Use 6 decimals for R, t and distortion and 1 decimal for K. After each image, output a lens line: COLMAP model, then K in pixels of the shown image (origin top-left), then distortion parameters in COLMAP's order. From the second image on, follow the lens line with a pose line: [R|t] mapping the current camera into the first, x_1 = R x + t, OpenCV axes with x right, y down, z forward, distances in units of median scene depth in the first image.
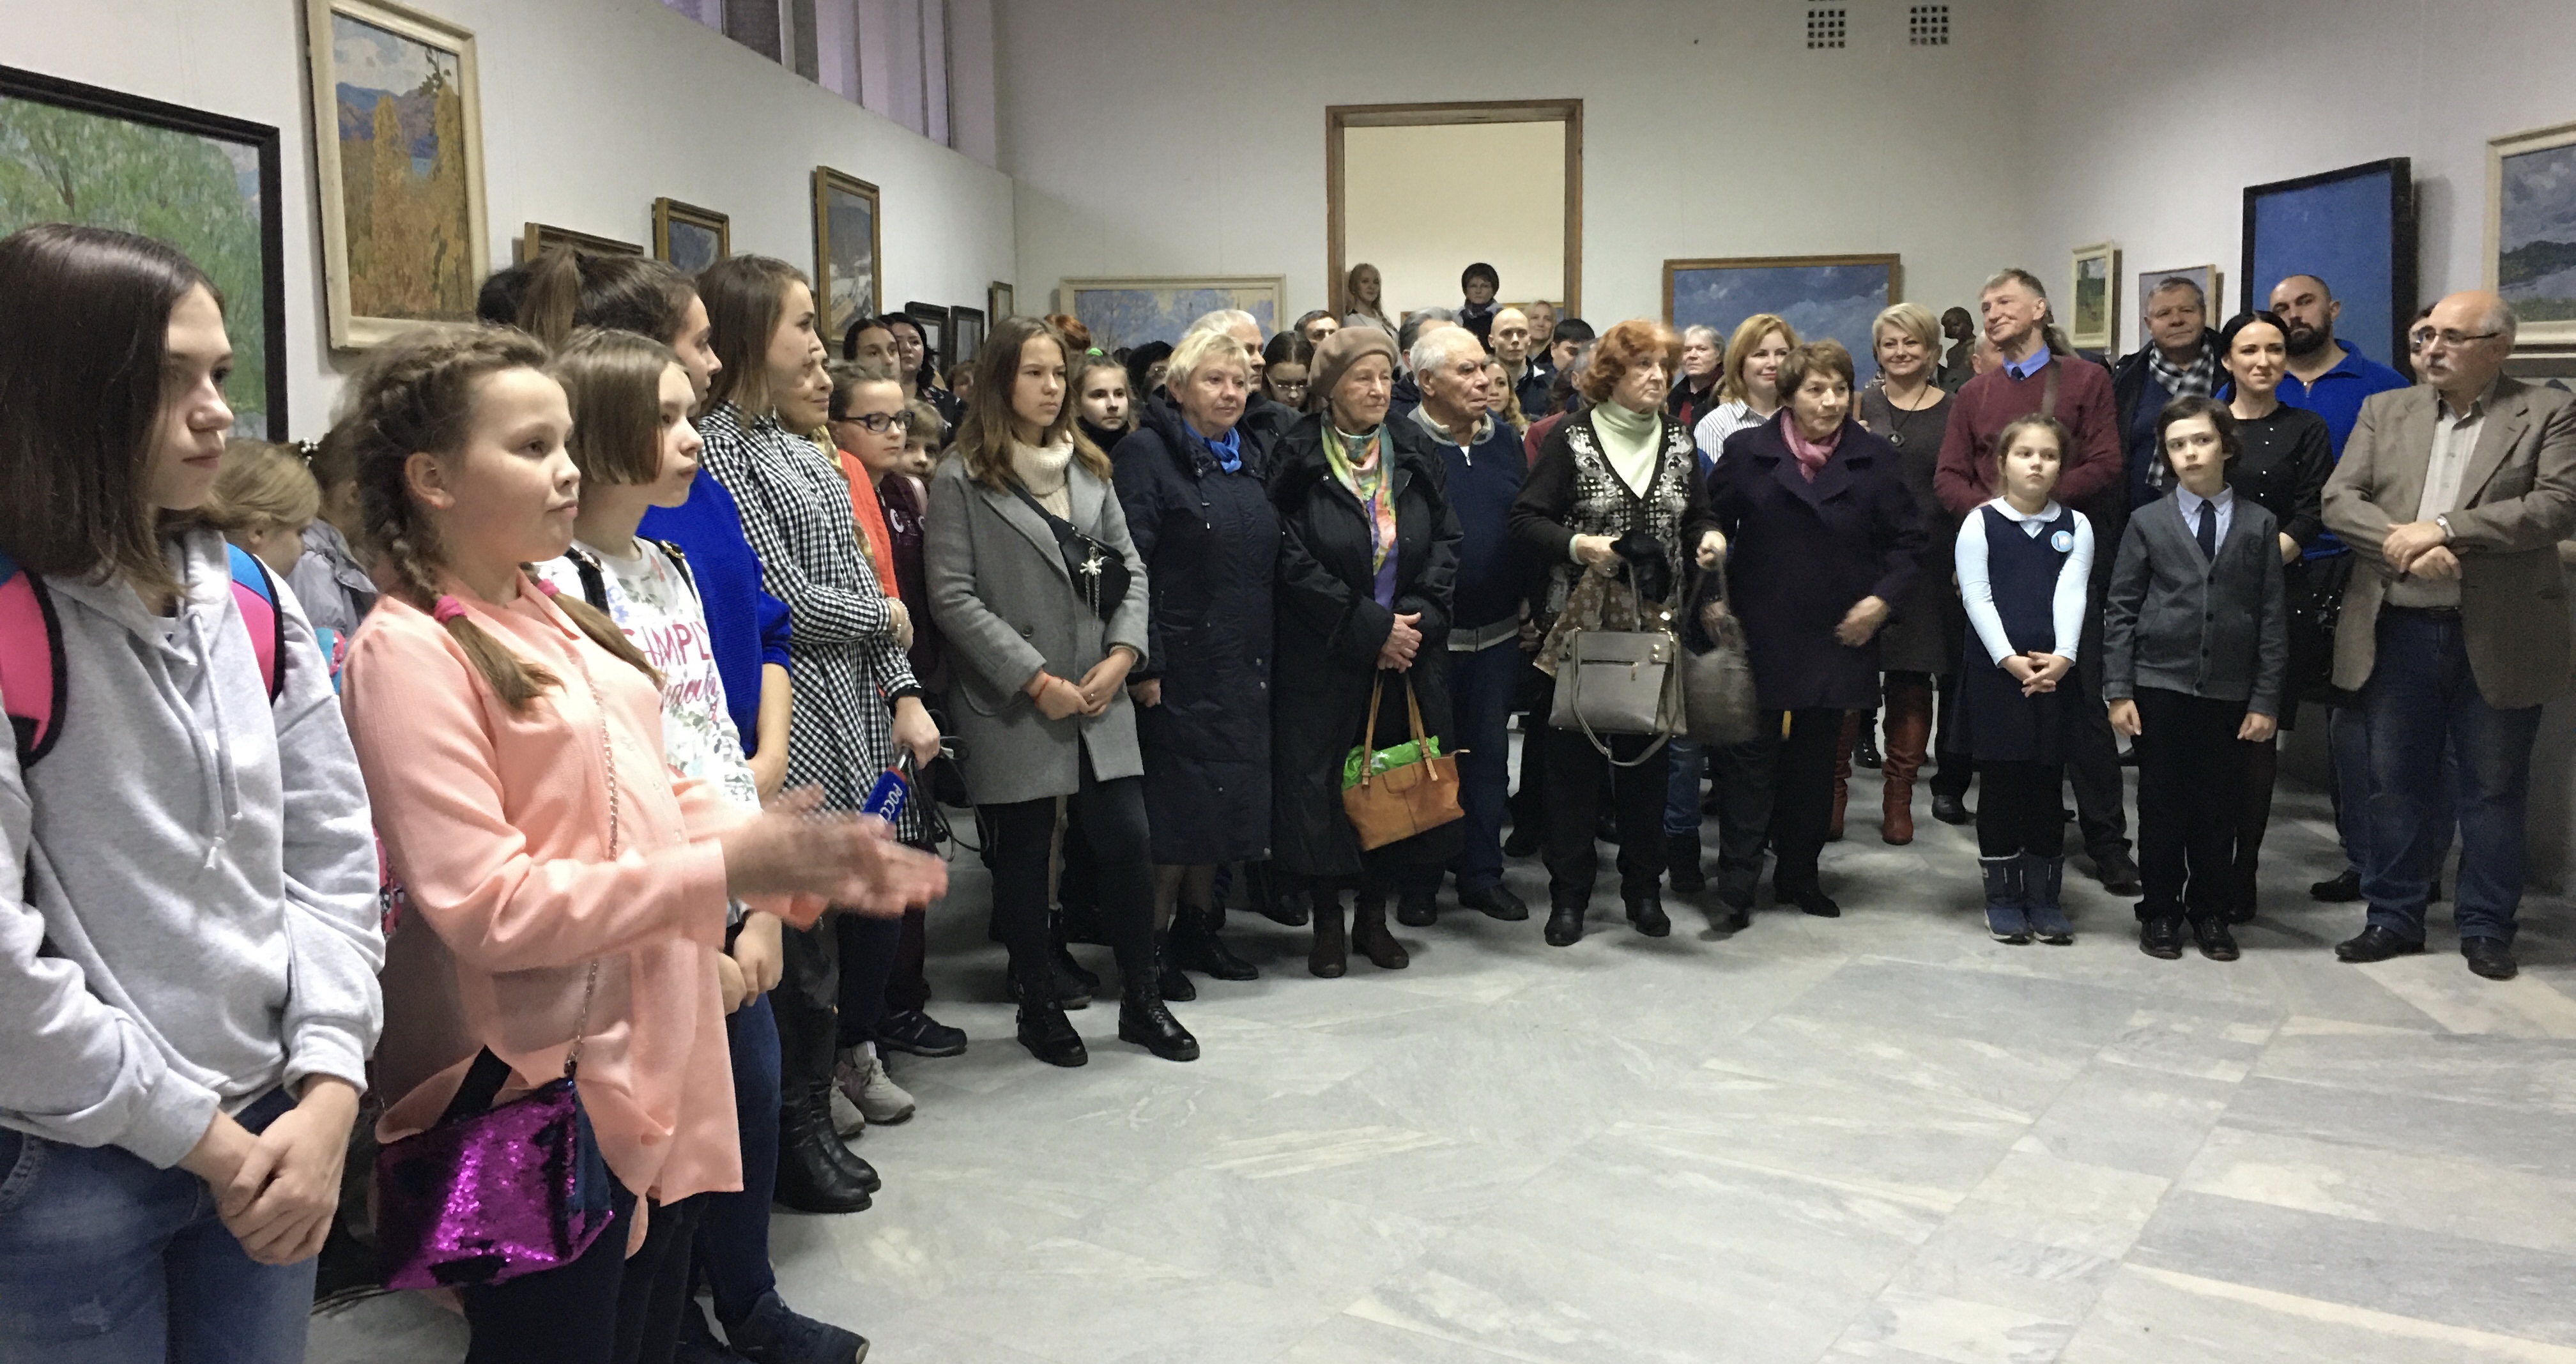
lens RADIAL K [[2110.2, 0, 1288.0], [0, 2110.2, 682.0], [0, 0, 1]] dist [0.098920, -0.090093]
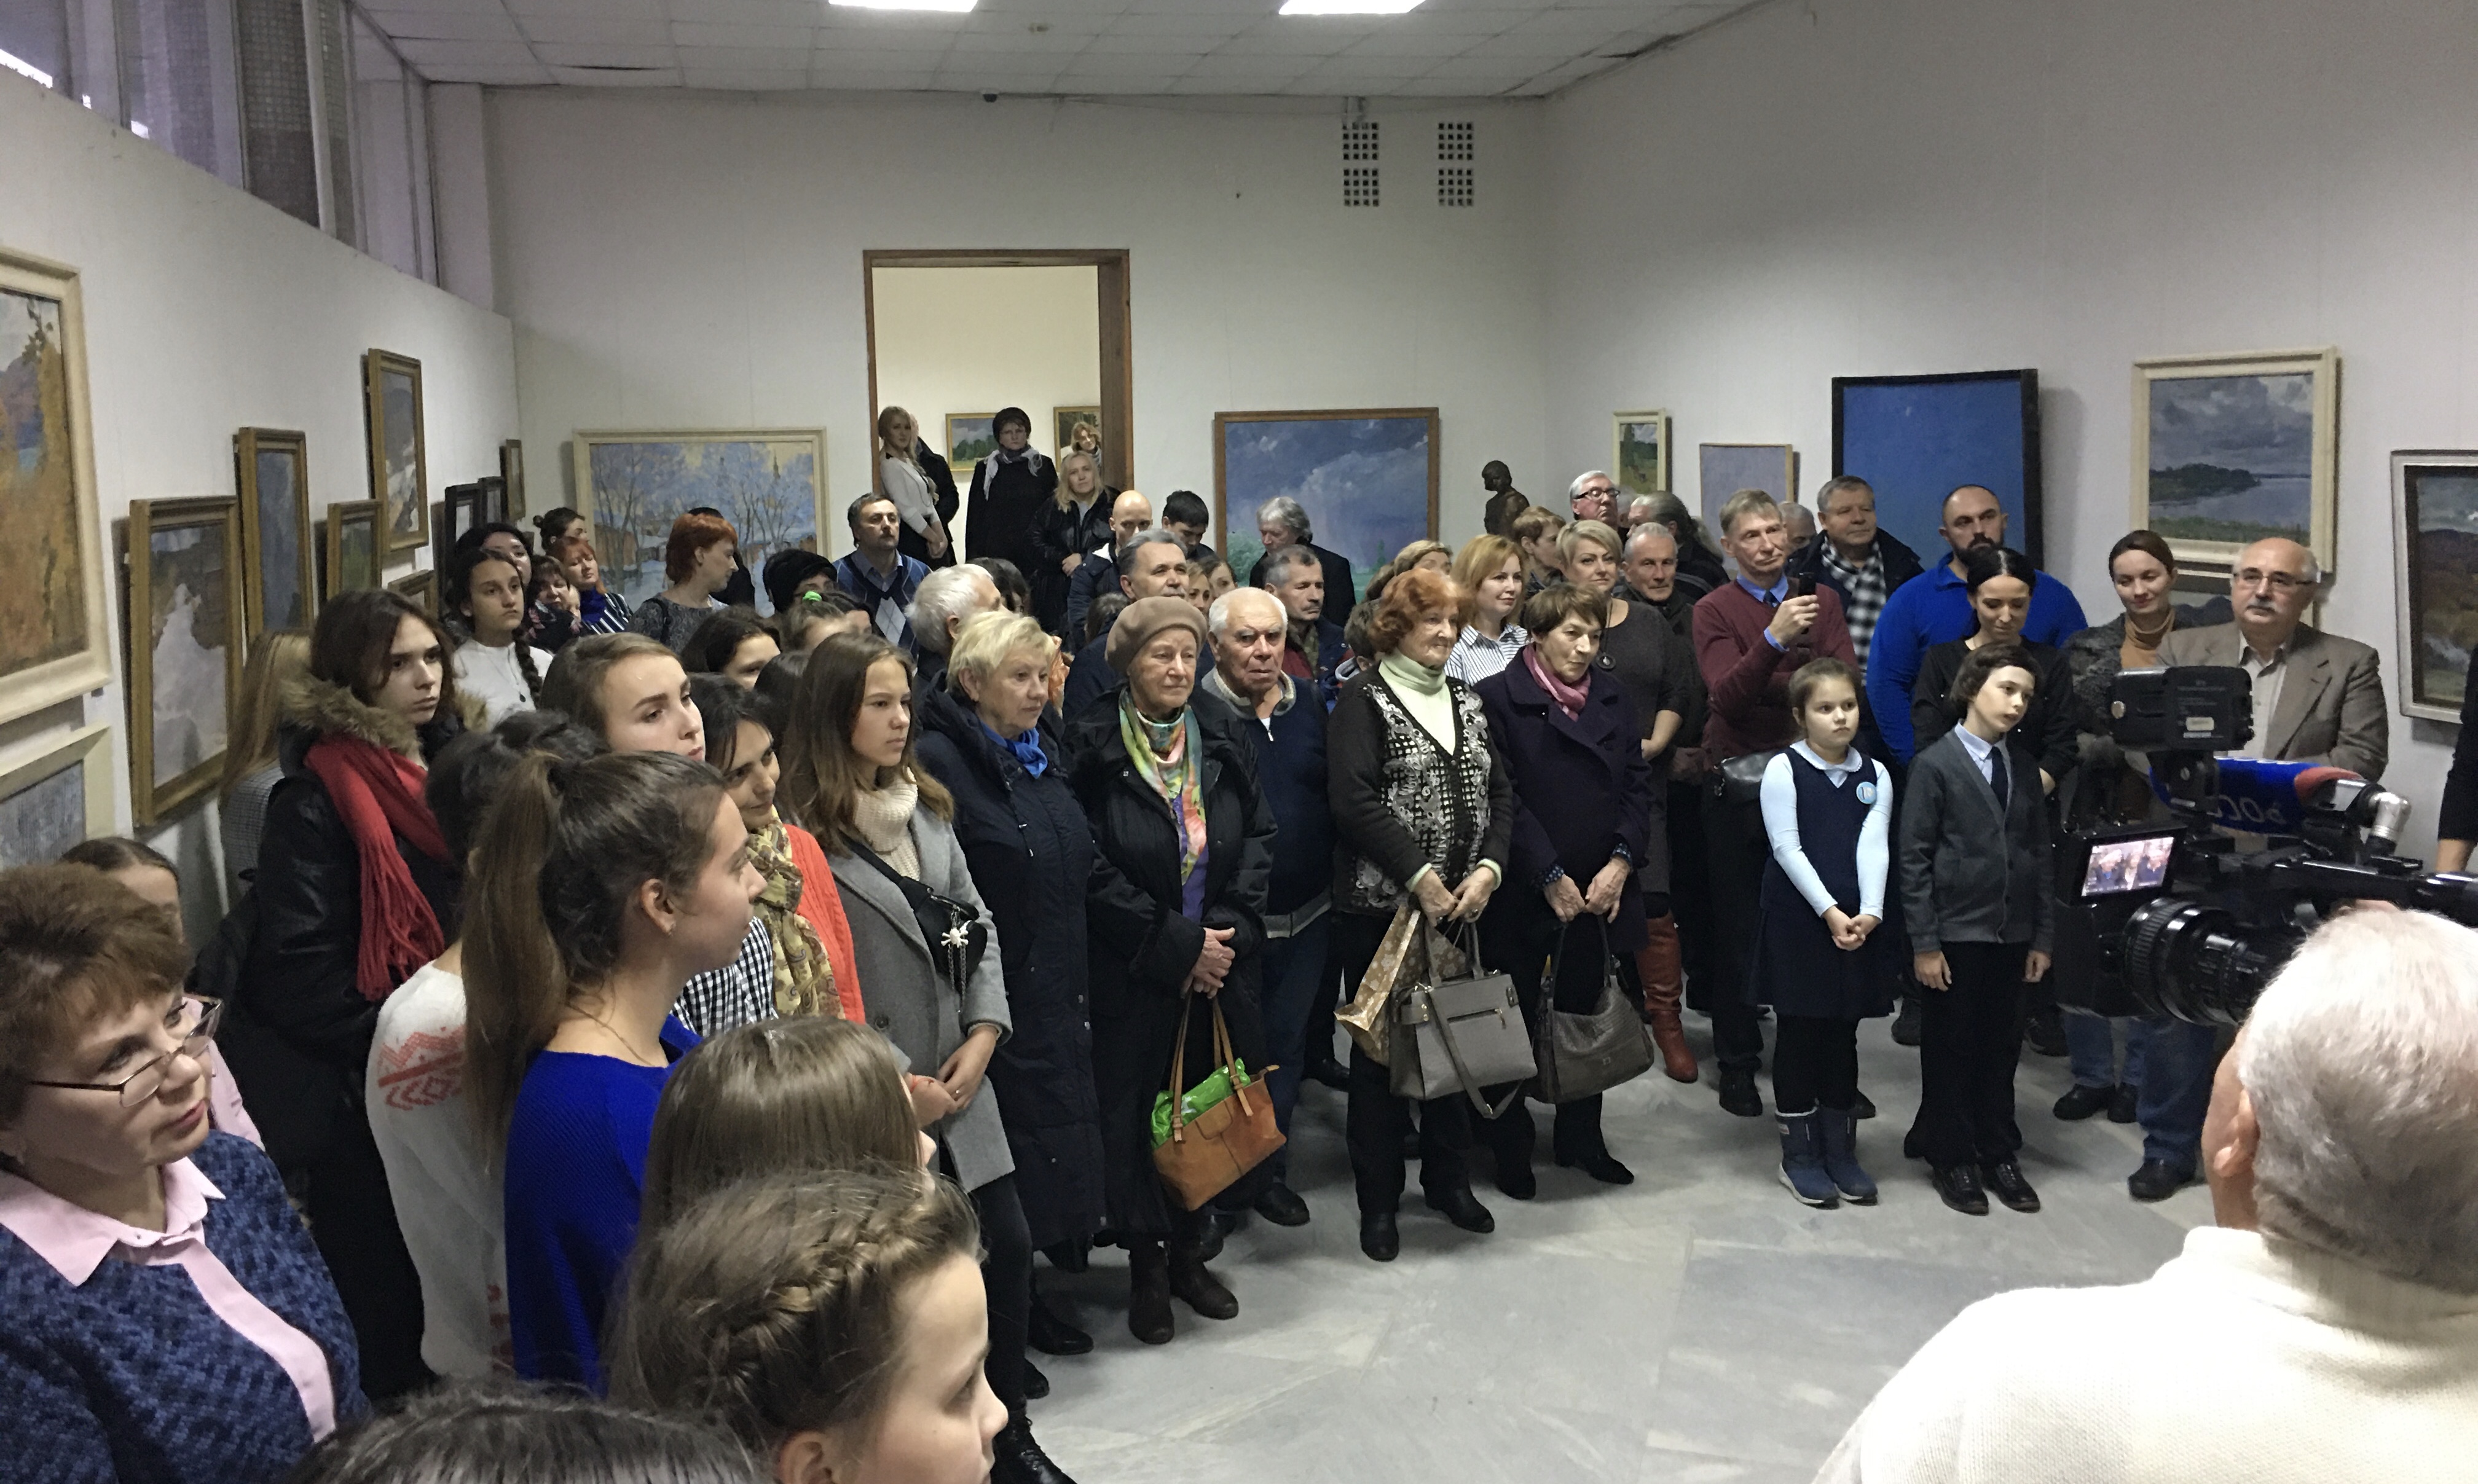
lens RADIAL K [[2083.4, 0, 1239.0], [0, 2083.4, 742.0], [0, 0, 1]] dist [0.031268, -0.001769]
pose [[0.968281, -0.040669, 0.246533, -0.142753], [0.044003, 0.998999, -0.008028, -0.092853], [-0.245960, 0.018621, 0.969101, 0.151746]]
